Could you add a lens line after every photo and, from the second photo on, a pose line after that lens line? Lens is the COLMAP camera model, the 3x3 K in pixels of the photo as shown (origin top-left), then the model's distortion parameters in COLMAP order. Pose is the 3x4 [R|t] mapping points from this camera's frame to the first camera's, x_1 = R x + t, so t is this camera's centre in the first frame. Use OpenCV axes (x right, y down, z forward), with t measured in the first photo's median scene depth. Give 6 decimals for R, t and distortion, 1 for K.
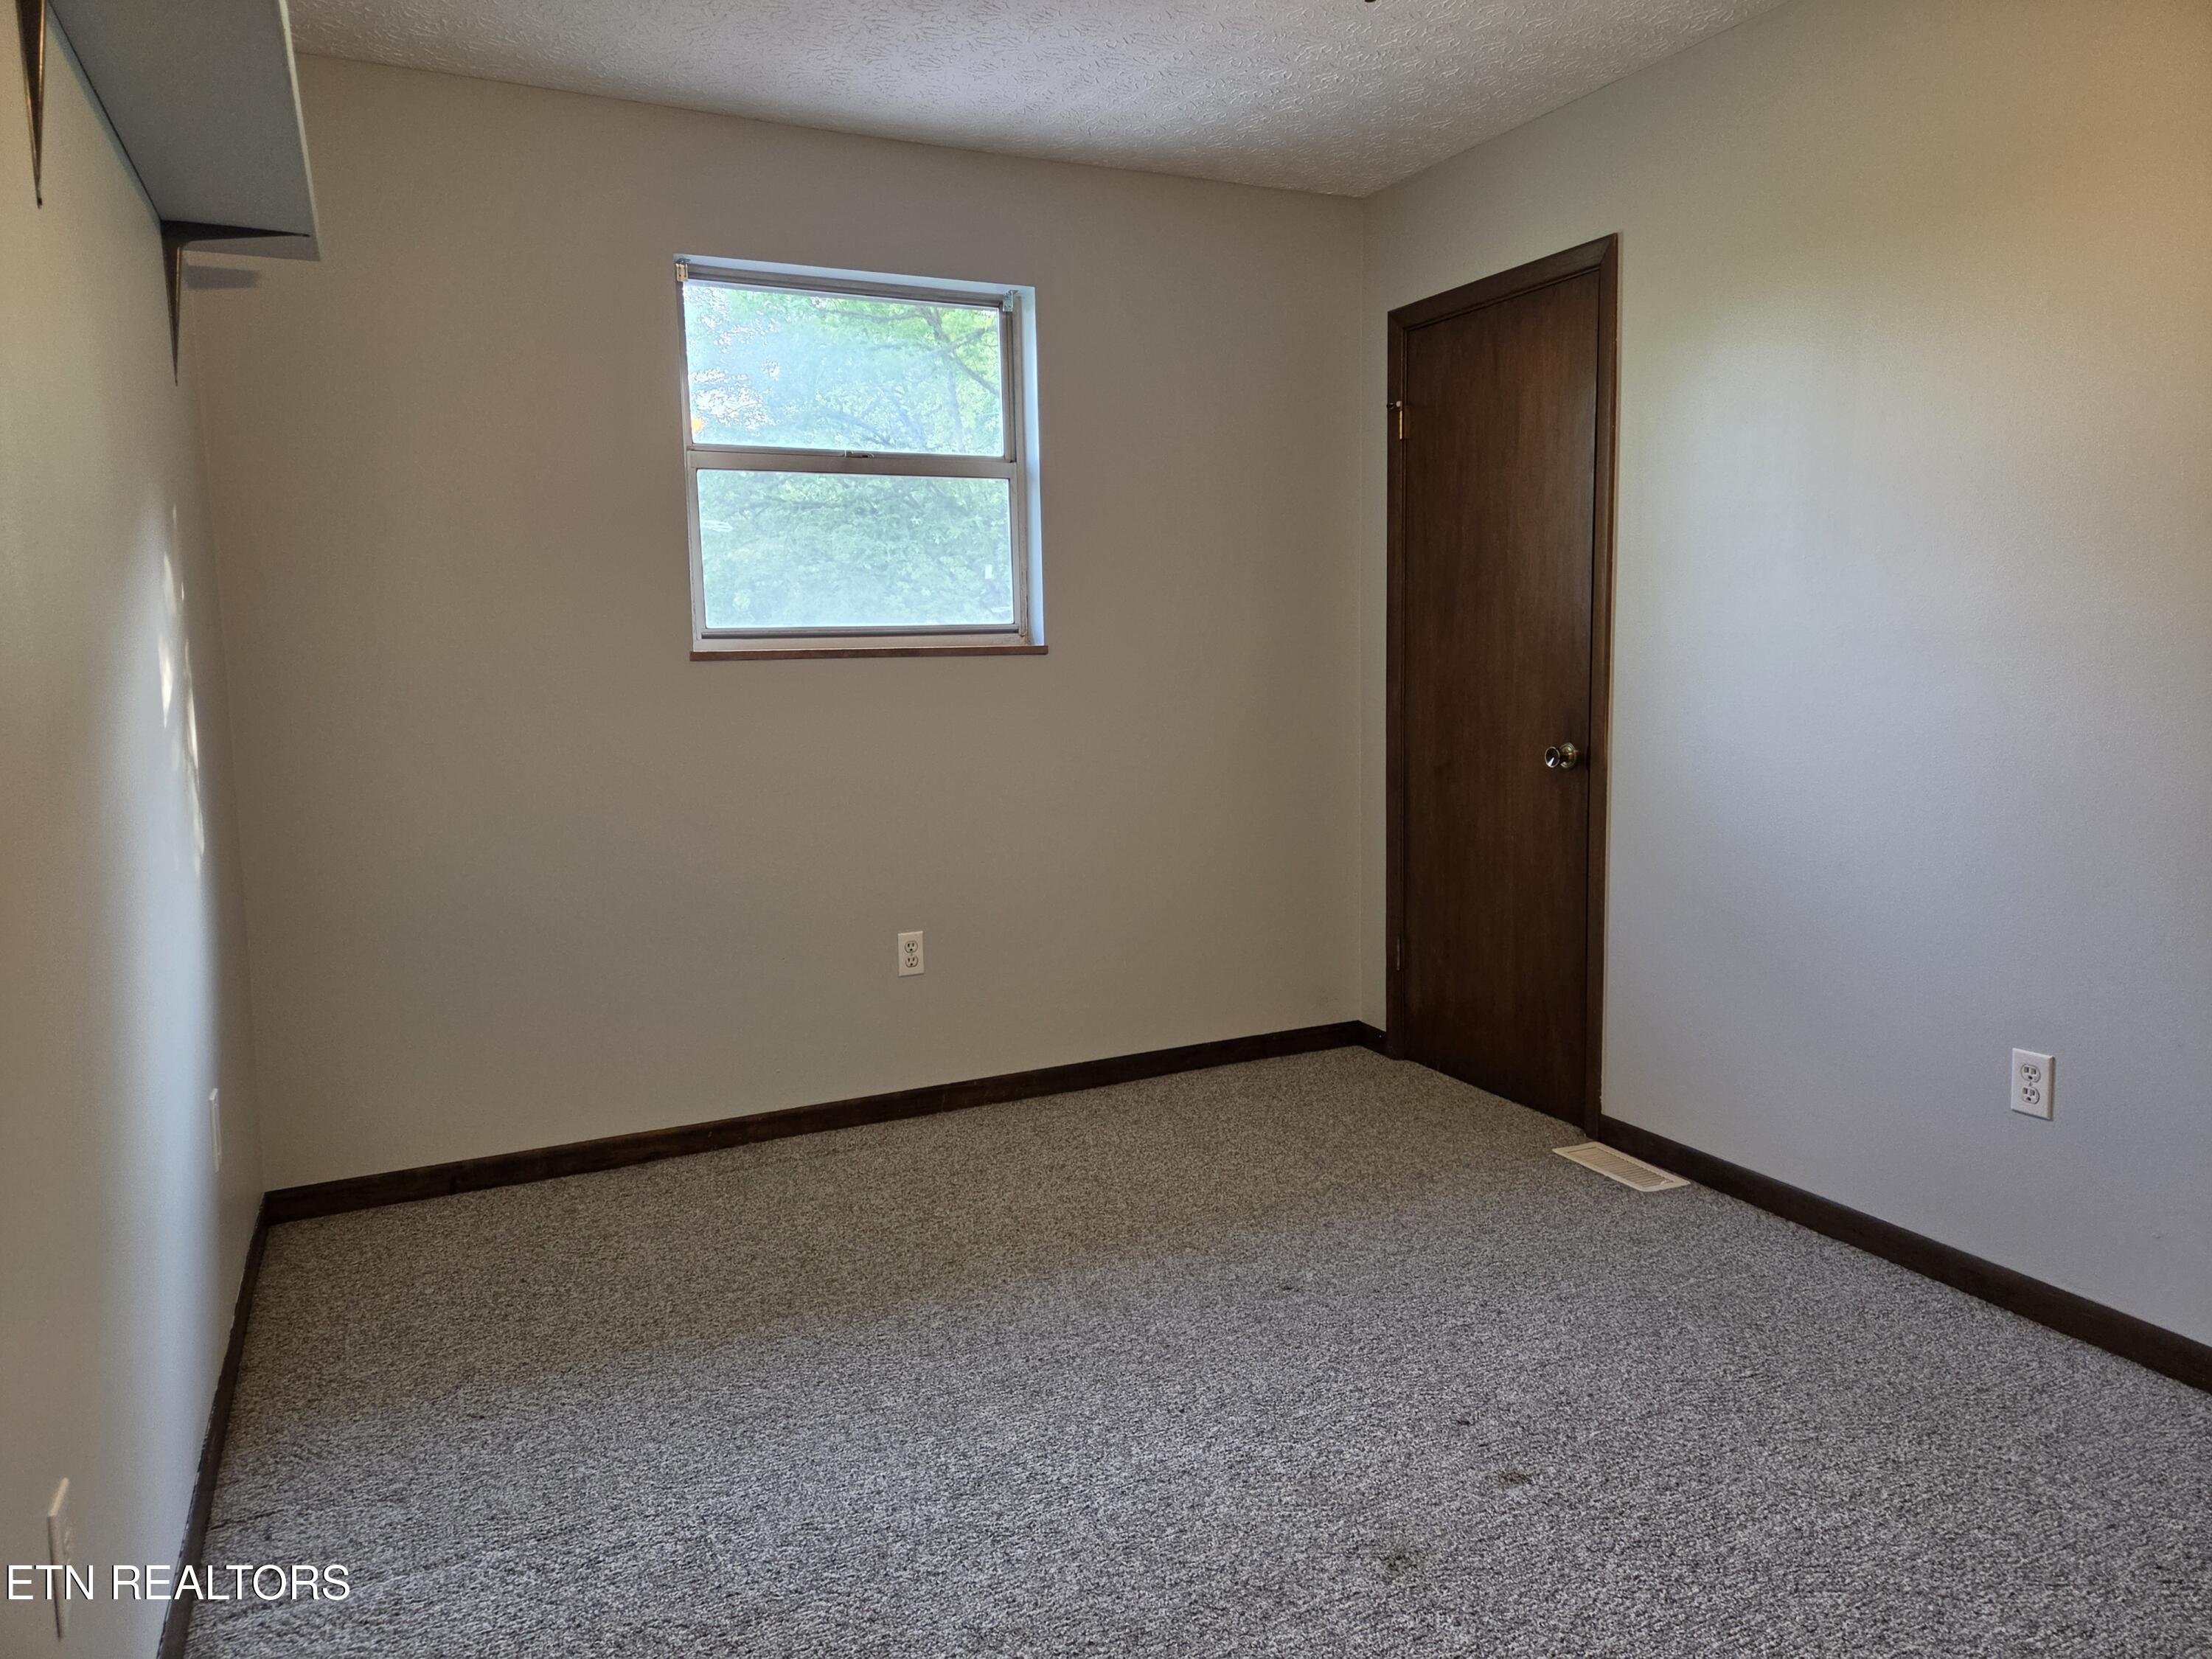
lens RADIAL K [[1470.1, 0, 1091.6], [0, 1470.1, 820.8], [0, 0, 1]] dist [0.076147, -0.072672]
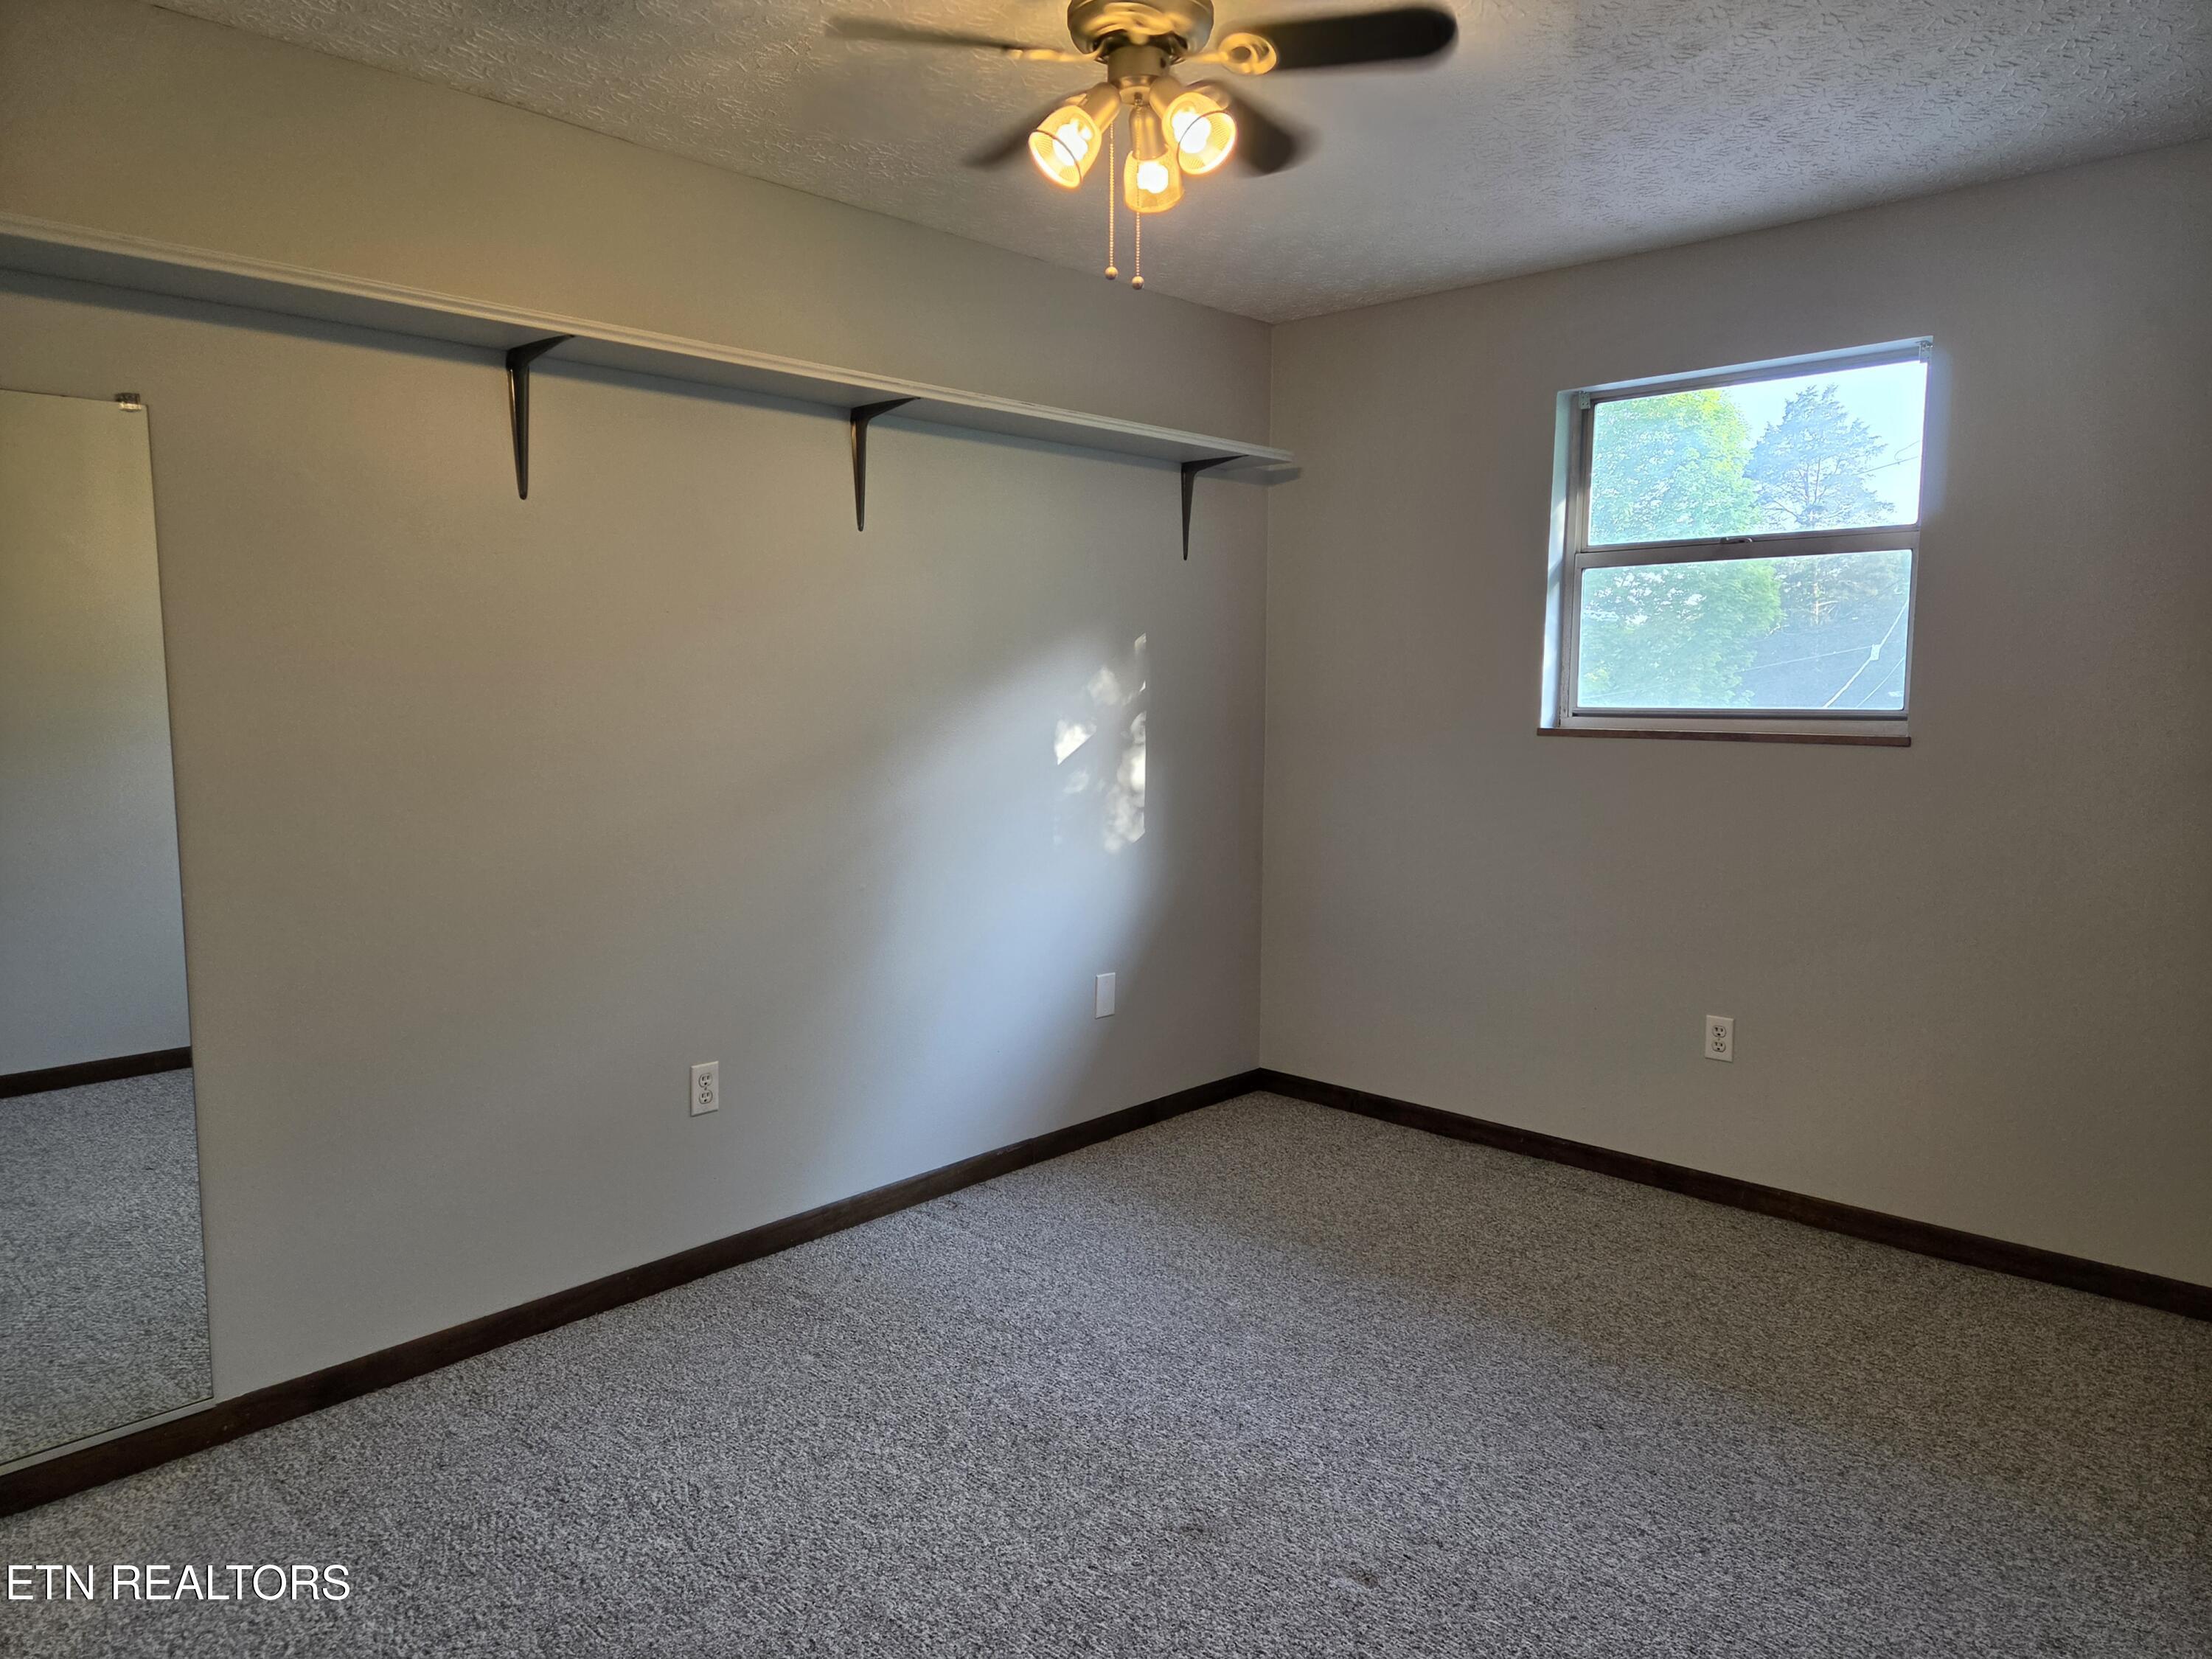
lens RADIAL K [[1470.1, 0, 1091.6], [0, 1470.1, 820.8], [0, 0, 1]] dist [0.076147, -0.072672]
pose [[0.356999, 0.111377, -0.927441, 0.690900], [-0.120755, 0.990038, 0.072413, -0.082101], [0.926267, 0.086142, 0.366891, 0.244735]]
